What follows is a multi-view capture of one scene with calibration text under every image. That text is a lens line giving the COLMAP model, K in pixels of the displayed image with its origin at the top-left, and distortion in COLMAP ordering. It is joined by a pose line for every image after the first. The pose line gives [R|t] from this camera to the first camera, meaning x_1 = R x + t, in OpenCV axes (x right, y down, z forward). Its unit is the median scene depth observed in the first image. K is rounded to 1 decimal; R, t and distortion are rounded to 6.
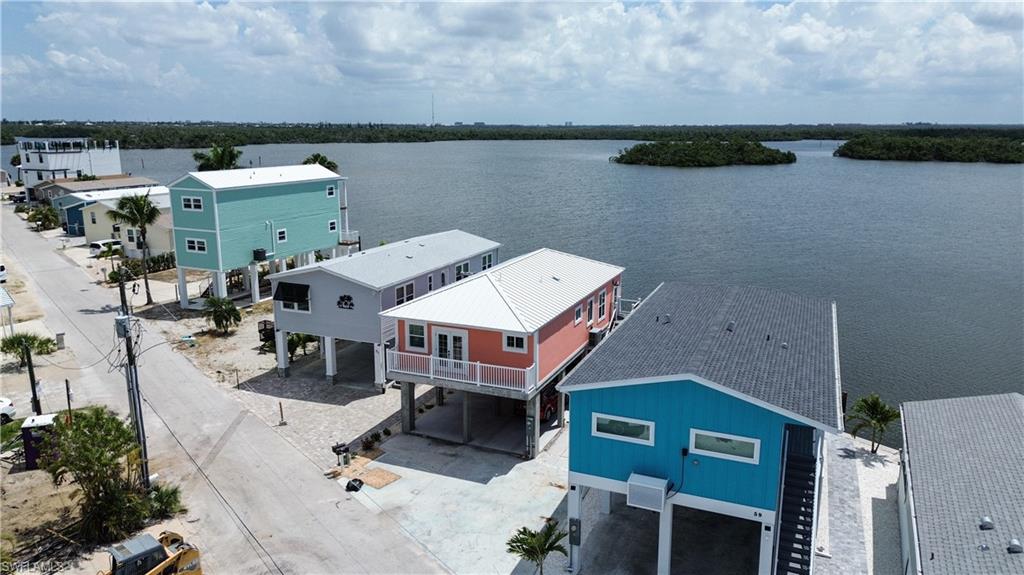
lens RADIAL K [[720.0, 0, 512.0], [0, 720.0, 287.5], [0, 0, 1]] dist [0.084401, -0.091916]
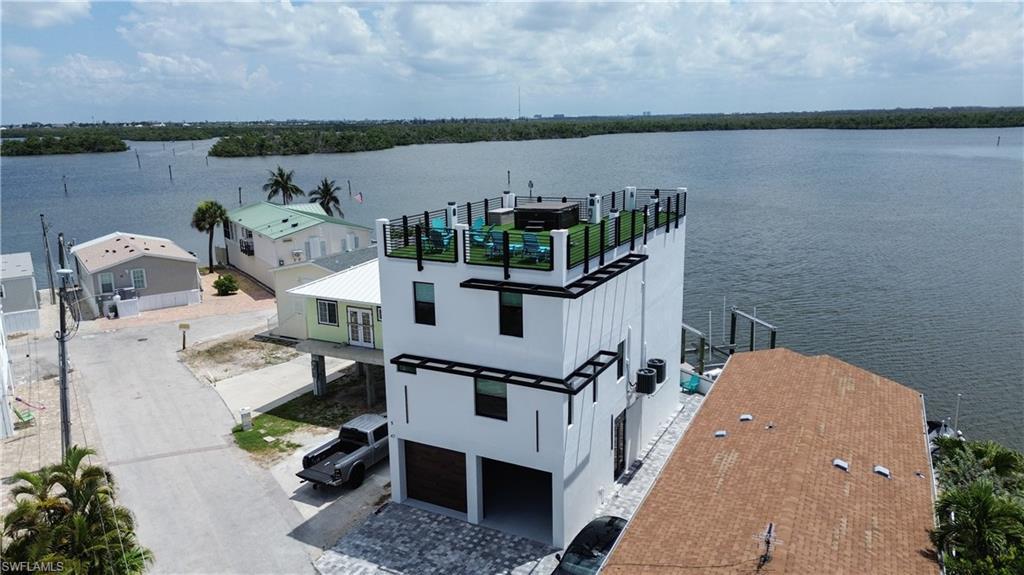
lens RADIAL K [[724.1, 0, 512.0], [0, 724.1, 287.5], [0, 0, 1]] dist [0.089076, -0.087421]
pose [[0.995267, 0.001517, -0.097165, -0.179076], [-0.000690, 0.999963, 0.008538, -0.052949], [0.097175, -0.008430, 0.995232, 0.234459]]
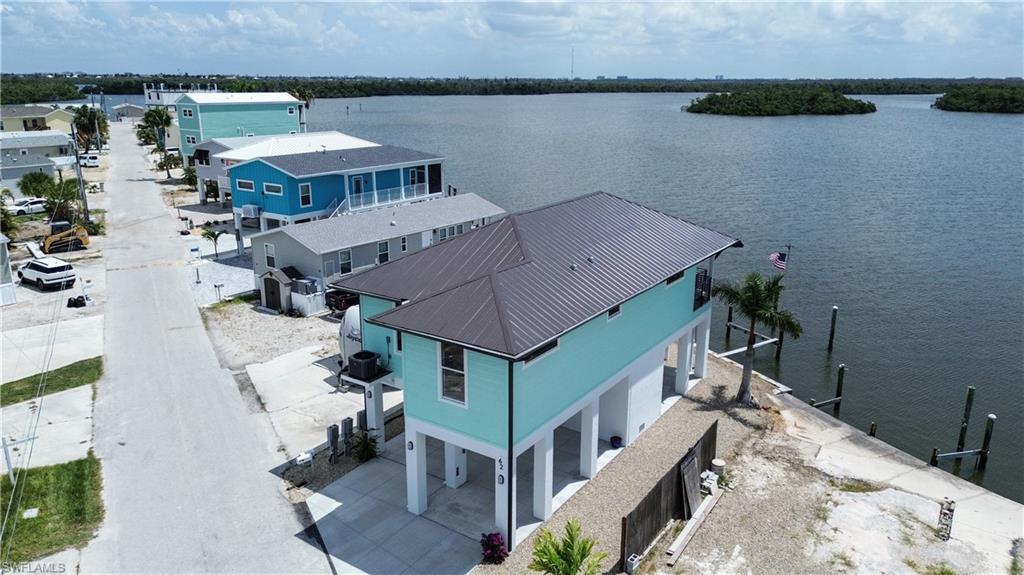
lens RADIAL K [[720.0, 0, 512.0], [0, 720.0, 287.5], [0, 0, 1]] dist [0.084401, -0.091916]
pose [[0.981316, 0.054423, -0.184546, 0.072737], [-0.043564, 0.997100, 0.062401, 0.017100], [0.187407, -0.053196, 0.980841, -0.058204]]
